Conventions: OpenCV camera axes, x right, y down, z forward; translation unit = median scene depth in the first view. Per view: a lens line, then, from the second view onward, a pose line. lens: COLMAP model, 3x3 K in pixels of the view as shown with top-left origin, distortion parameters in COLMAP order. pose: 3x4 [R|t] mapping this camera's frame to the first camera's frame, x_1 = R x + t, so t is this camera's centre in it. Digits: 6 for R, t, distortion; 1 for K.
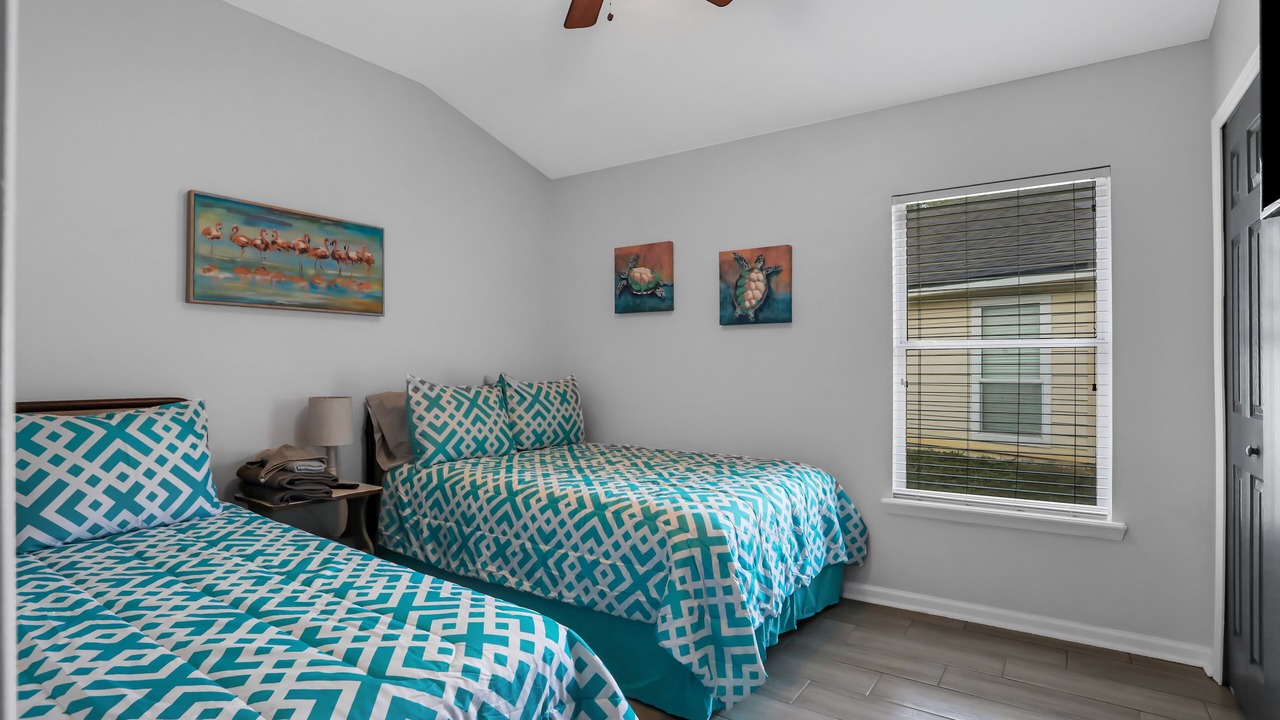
lens RADIAL K [[630.8, 0, 633.3], [0, 630.8, 366.4], [0, 0, 1]] dist [-0.076947, 0.039376]
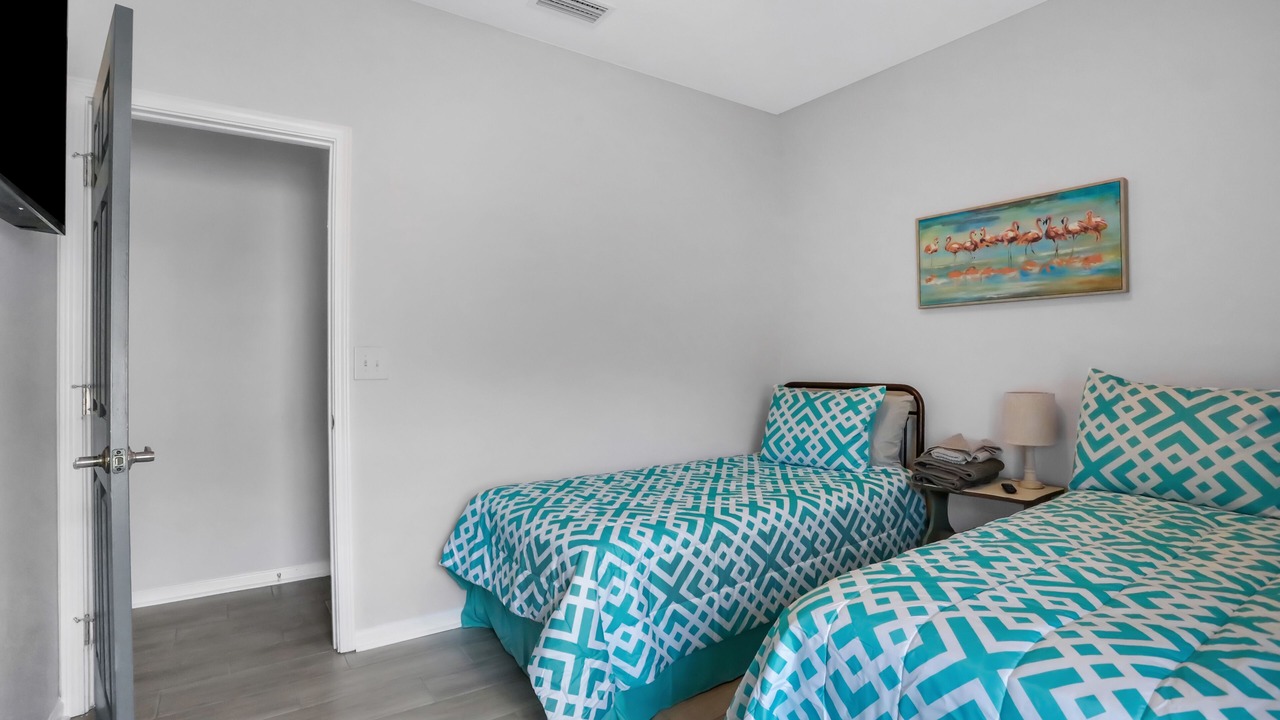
lens RADIAL K [[630.8, 0, 633.3], [0, 630.8, 366.4], [0, 0, 1]] dist [-0.076947, 0.039376]
pose [[-0.340463, 0.001739, -0.940256, 0.584972], [0.004586, 0.999989, 0.000189, 0.008209], [0.940247, -0.004247, -0.340468, 0.788059]]
